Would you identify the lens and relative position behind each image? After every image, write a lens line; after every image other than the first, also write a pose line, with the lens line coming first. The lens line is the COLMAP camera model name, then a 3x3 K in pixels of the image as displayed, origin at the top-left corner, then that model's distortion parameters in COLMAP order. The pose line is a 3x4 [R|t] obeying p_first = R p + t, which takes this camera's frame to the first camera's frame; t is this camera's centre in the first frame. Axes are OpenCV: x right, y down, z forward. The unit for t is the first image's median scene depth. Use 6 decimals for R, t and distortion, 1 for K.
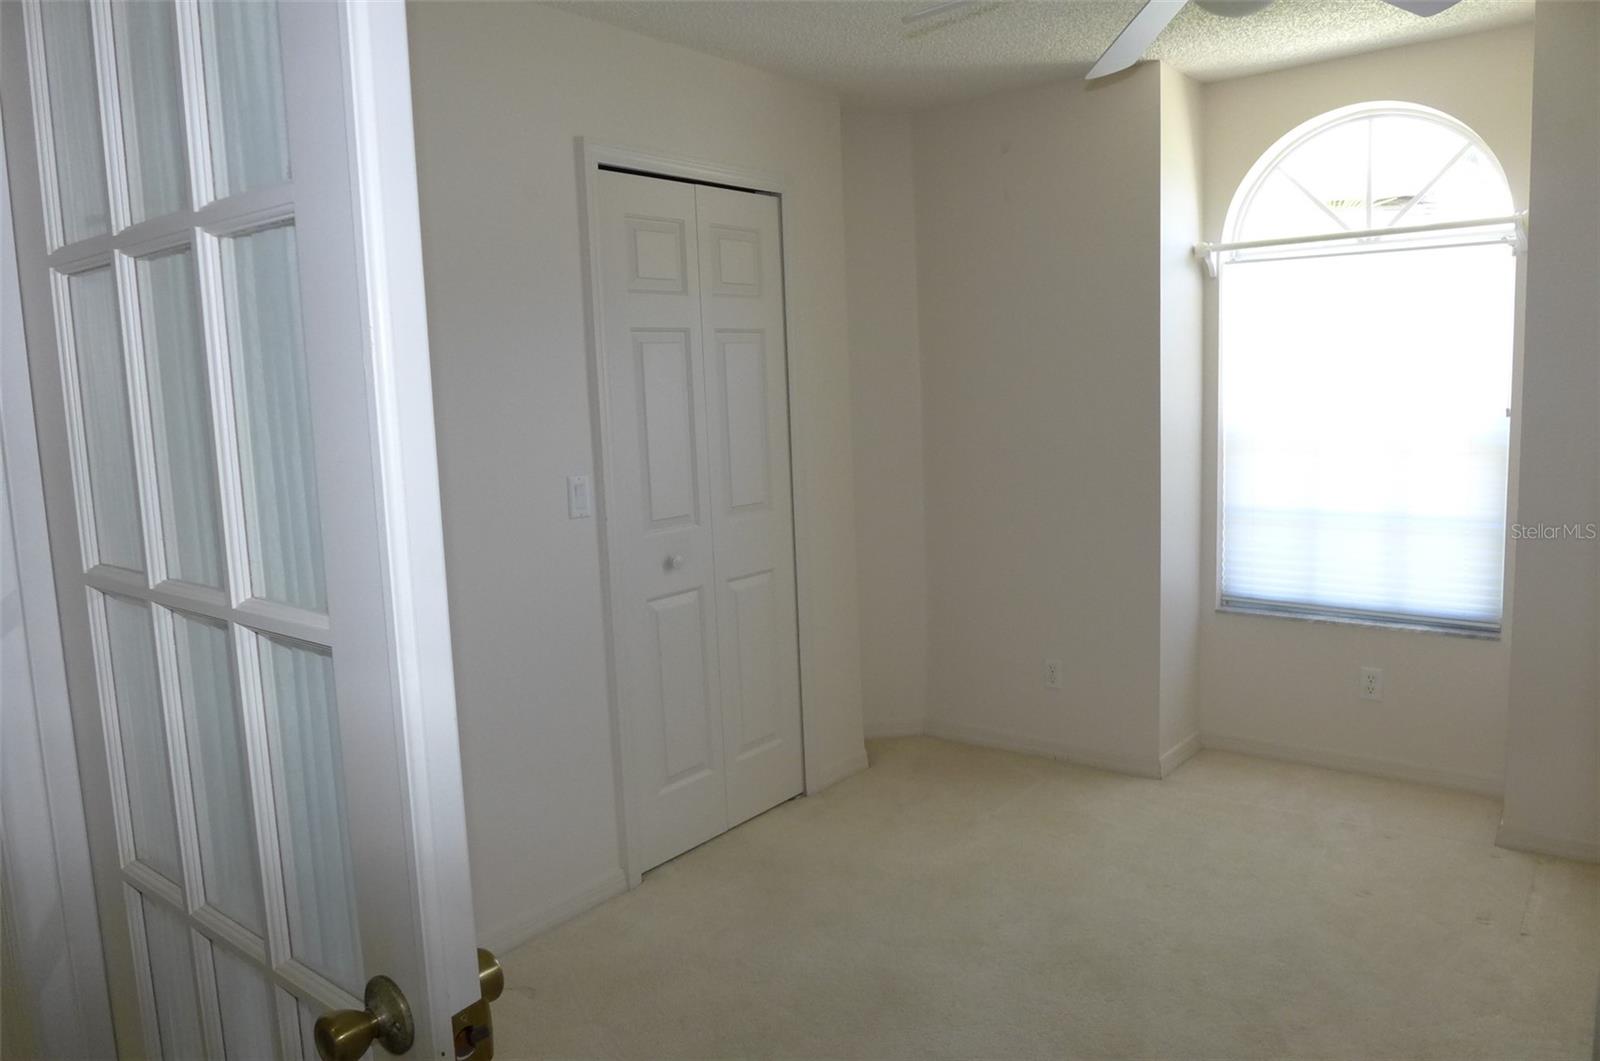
lens RADIAL K [[1100.4, 0, 800.6], [0, 1100.4, 520.9], [0, 0, 1]] dist [-0.060143, 0.017540]
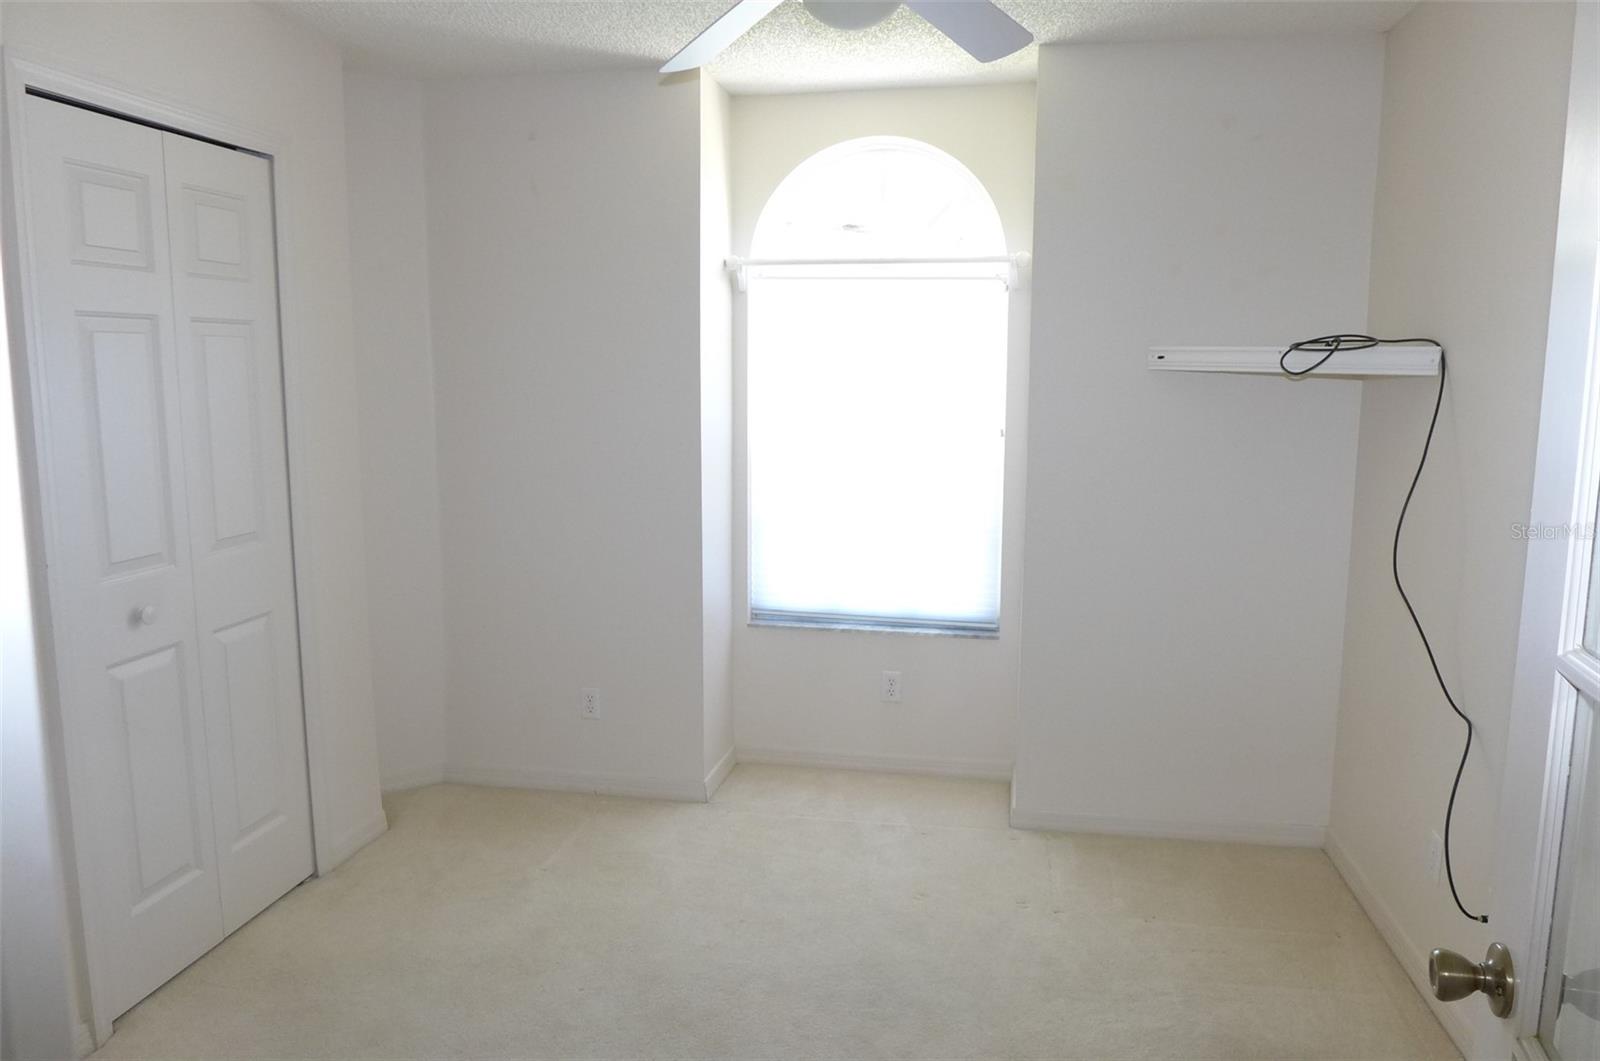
lens RADIAL K [[1100.4, 0, 800.6], [0, 1100.4, 520.9], [0, 0, 1]] dist [-0.060143, 0.017540]
pose [[0.881397, -0.022156, 0.471857, -0.056631], [0.020491, 0.999752, 0.008667, -0.023252], [-0.471932, 0.002030, 0.881633, 0.096396]]
